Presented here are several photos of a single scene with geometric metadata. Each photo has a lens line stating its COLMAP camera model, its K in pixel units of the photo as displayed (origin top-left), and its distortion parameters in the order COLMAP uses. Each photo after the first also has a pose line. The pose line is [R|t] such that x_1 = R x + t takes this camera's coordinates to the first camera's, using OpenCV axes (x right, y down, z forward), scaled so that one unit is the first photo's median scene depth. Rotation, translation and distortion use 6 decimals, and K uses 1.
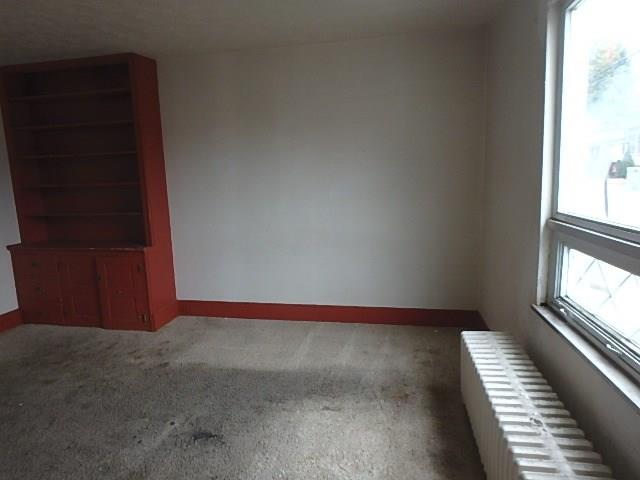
lens RADIAL K [[406.3, 0, 320.8], [0, 406.3, 239.5], [0, 0, 1]] dist [-0.040794, 0.014795]
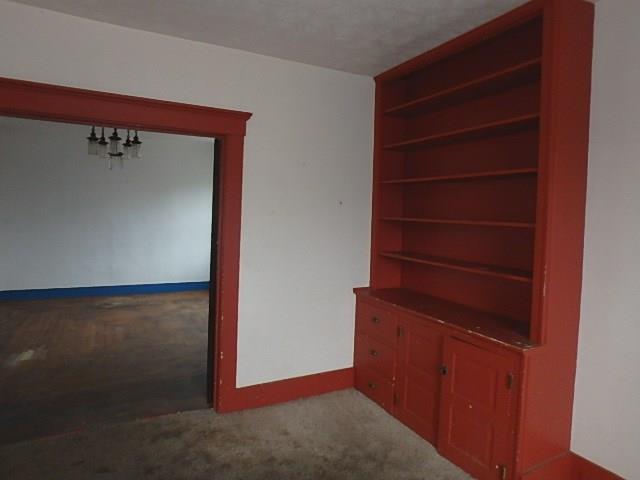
lens RADIAL K [[406.3, 0, 320.2], [0, 406.3, 238.6], [0, 0, 1]] dist [-0.040794, 0.014795]
pose [[0.618984, 0.098369, -0.779219, -0.200069], [-0.153013, 0.988219, 0.003204, -0.078648], [0.770354, 0.117248, 0.626743, 0.429572]]
